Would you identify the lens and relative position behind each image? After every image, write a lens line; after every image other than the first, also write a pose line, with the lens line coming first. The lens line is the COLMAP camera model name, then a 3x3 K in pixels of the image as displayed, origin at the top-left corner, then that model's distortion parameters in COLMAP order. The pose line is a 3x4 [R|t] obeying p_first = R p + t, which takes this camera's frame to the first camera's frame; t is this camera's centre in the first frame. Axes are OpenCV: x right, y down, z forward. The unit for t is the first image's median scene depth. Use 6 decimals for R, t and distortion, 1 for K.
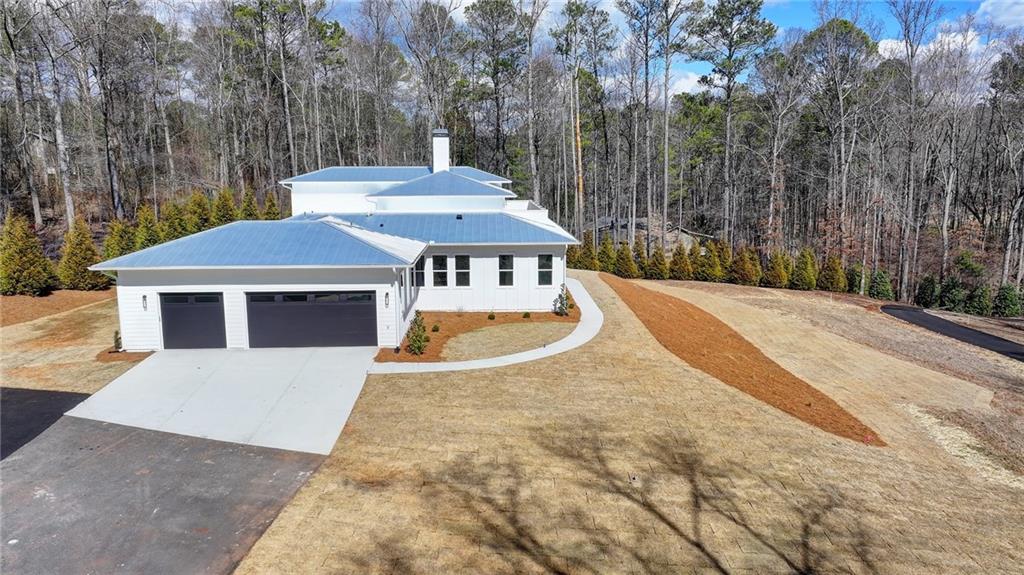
lens RADIAL K [[719.3, 0, 518.1], [0, 719.3, 285.4], [0, 0, 1]] dist [-0.007489, 0.027335]
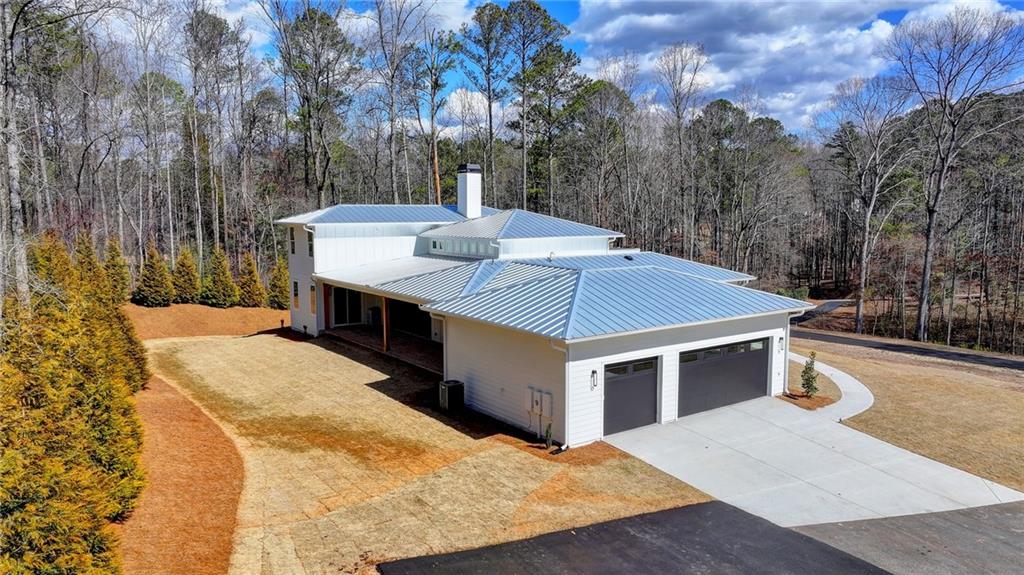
lens RADIAL K [[717.9, 0, 516.5], [0, 717.9, 286.7], [0, 0, 1]] dist [0.006728, 0.006910]
pose [[0.837193, -0.056902, 0.543940, -0.995114], [0.084015, 0.996148, -0.025102, -0.062765], [-0.540416, 0.066714, 0.838749, 0.386840]]
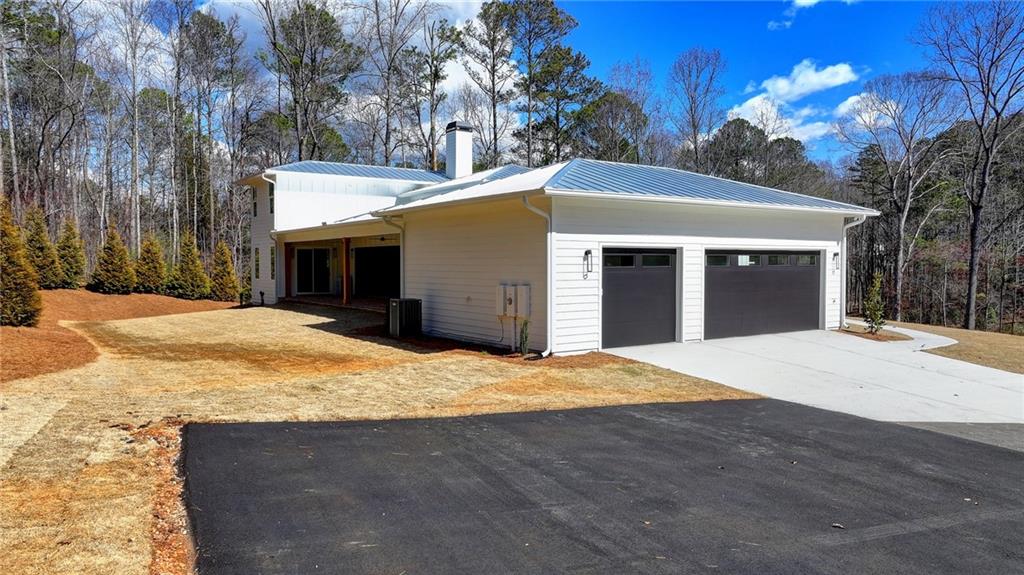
lens RADIAL K [[717.9, 0, 516.5], [0, 717.9, 286.7], [0, 0, 1]] dist [0.006728, 0.006910]
pose [[0.848903, -0.013232, 0.528383, -0.854379], [0.079347, 0.991548, -0.102649, 0.094040], [-0.522559, 0.129064, 0.842778, 0.555731]]
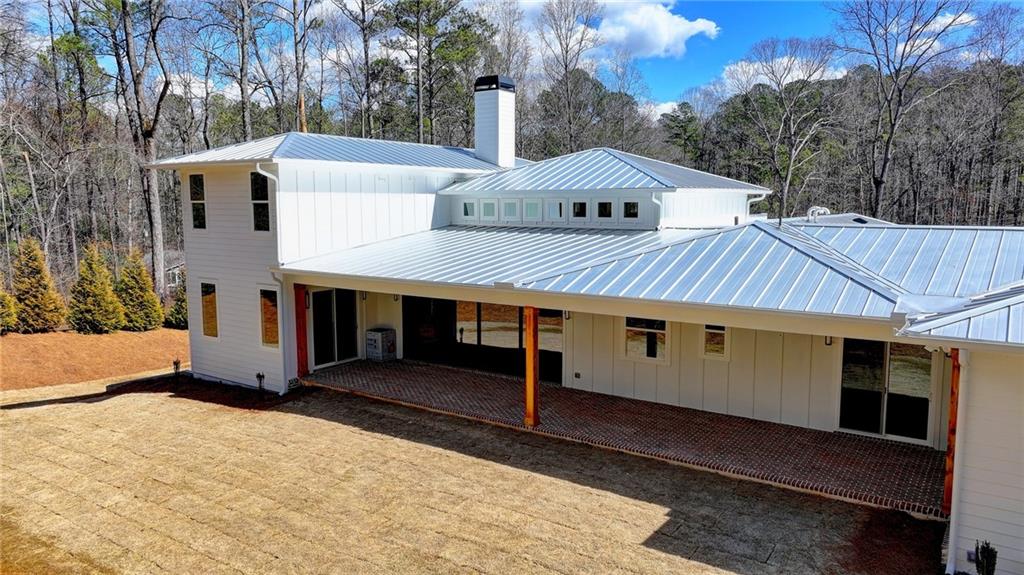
lens RADIAL K [[710.0, 0, 512.0], [0, 710.0, 287.5], [0, 0, 1]] dist [0.009353, 0.004006]
pose [[0.610043, -0.093134, 0.786876, -0.955789], [0.123666, 0.992090, 0.021548, -0.122628], [-0.782658, 0.084165, 0.616735, 1.195823]]
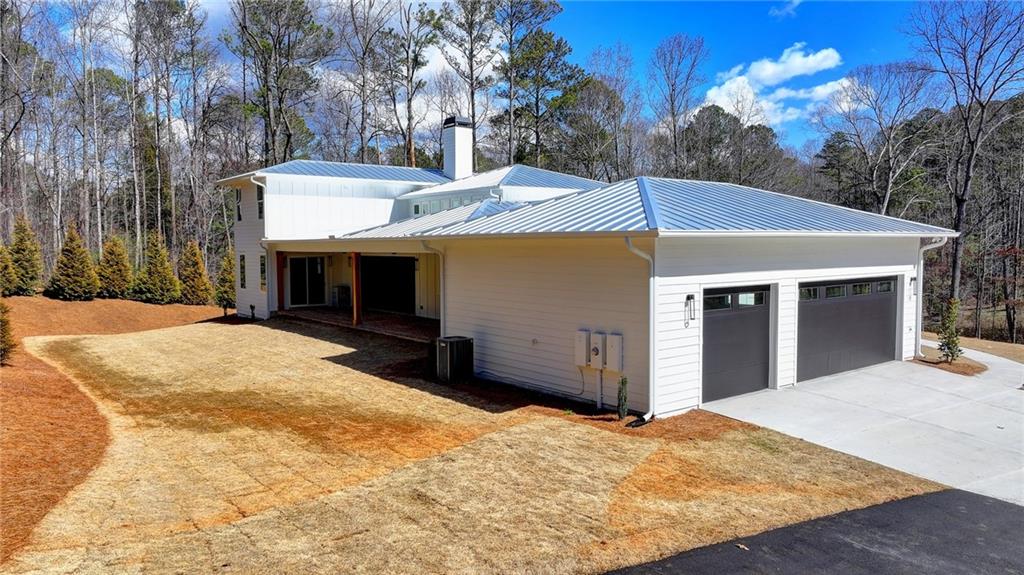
lens RADIAL K [[719.3, 0, 518.1], [0, 719.3, 285.4], [0, 0, 1]] dist [-0.007489, 0.027335]
pose [[0.813095, -0.034113, 0.581130, -0.888904], [0.093222, 0.993028, -0.072141, 0.031635], [-0.574618, 0.112832, 0.810607, 0.664370]]
